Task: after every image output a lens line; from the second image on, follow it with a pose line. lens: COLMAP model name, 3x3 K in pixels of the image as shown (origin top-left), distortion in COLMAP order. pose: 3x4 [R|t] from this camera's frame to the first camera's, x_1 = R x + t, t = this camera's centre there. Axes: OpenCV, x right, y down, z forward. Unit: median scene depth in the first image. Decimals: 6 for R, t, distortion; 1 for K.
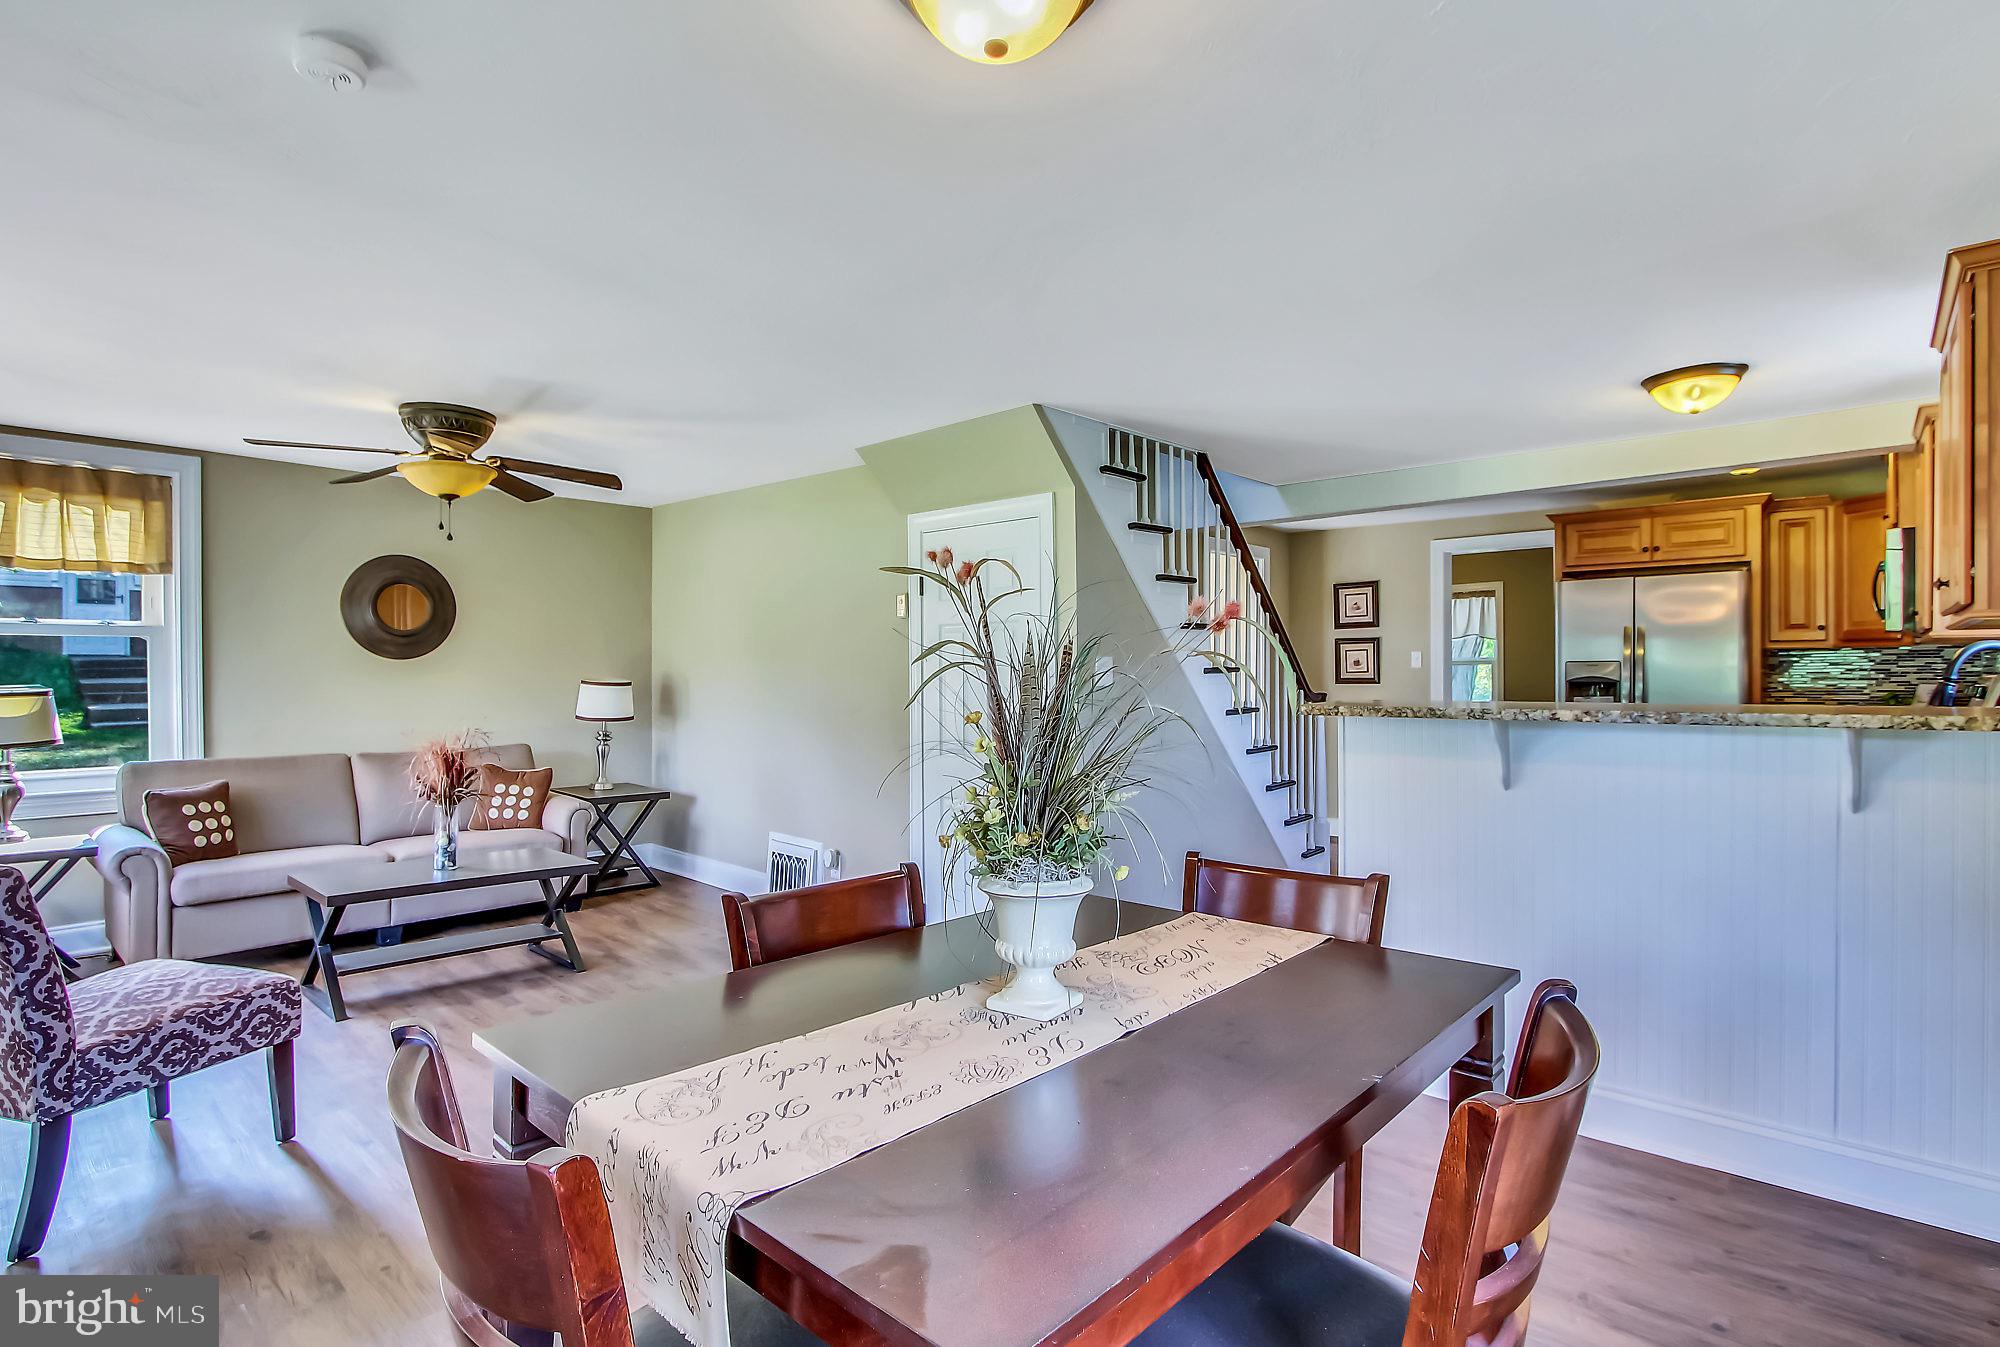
lens RADIAL K [[994.3, 0, 1007.8], [0, 994.3, 669.8], [0, 0, 1]] dist [-0.015913, 0.000648]
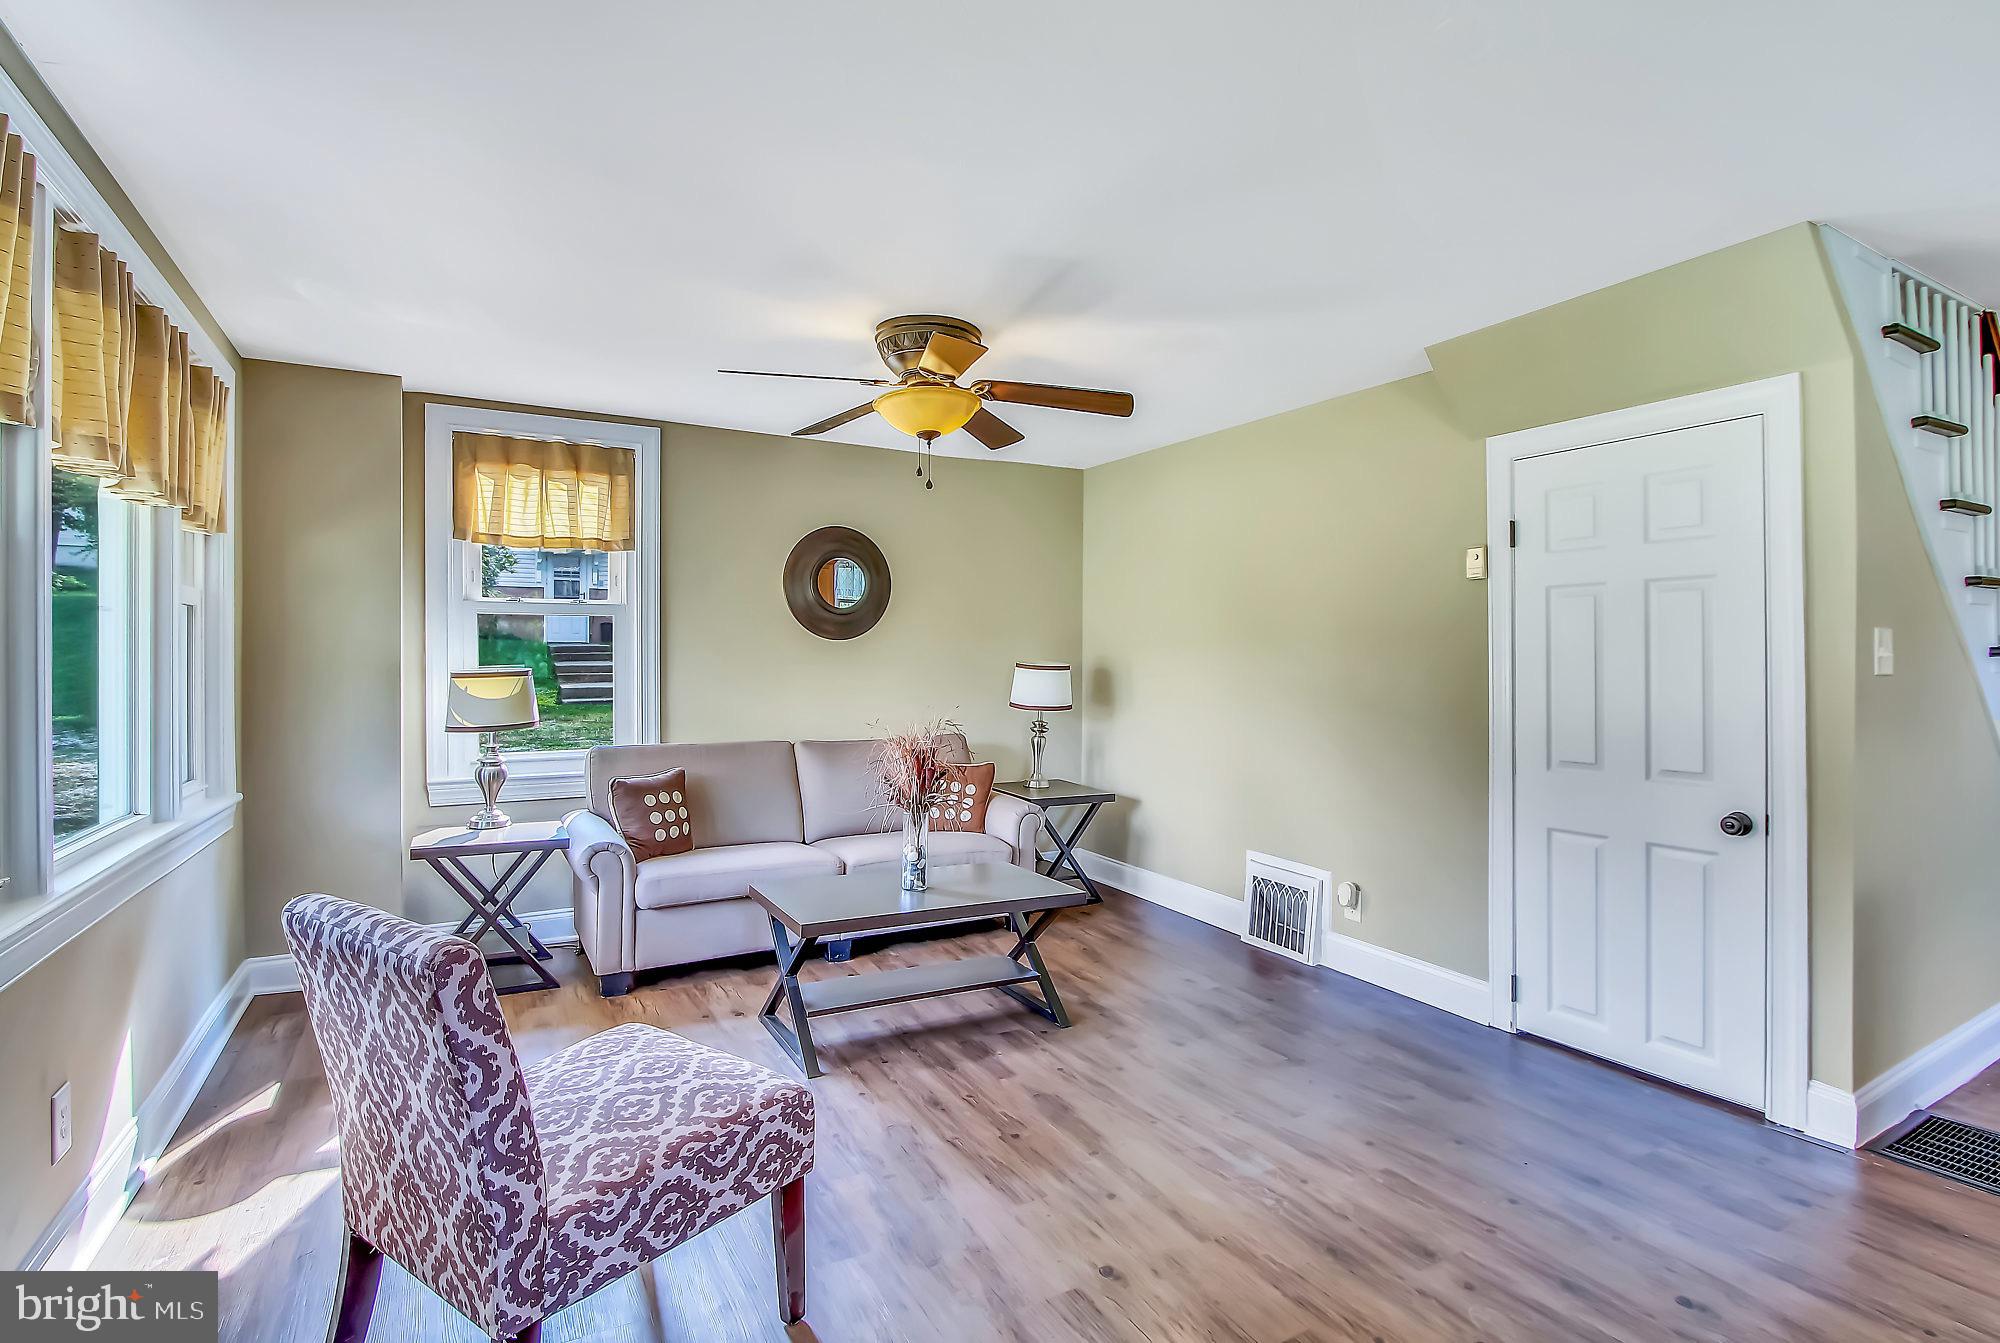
lens RADIAL K [[955.7, 0, 1007.9], [0, 955.7, 642.5], [0, 0, 1]] dist [-0.026397, 0.007055]
pose [[0.951457, -0.003007, -0.307766, -0.237956], [-0.001475, 0.999896, -0.014329, 0.005802], [0.307777, 0.014087, 0.951354, 0.250699]]
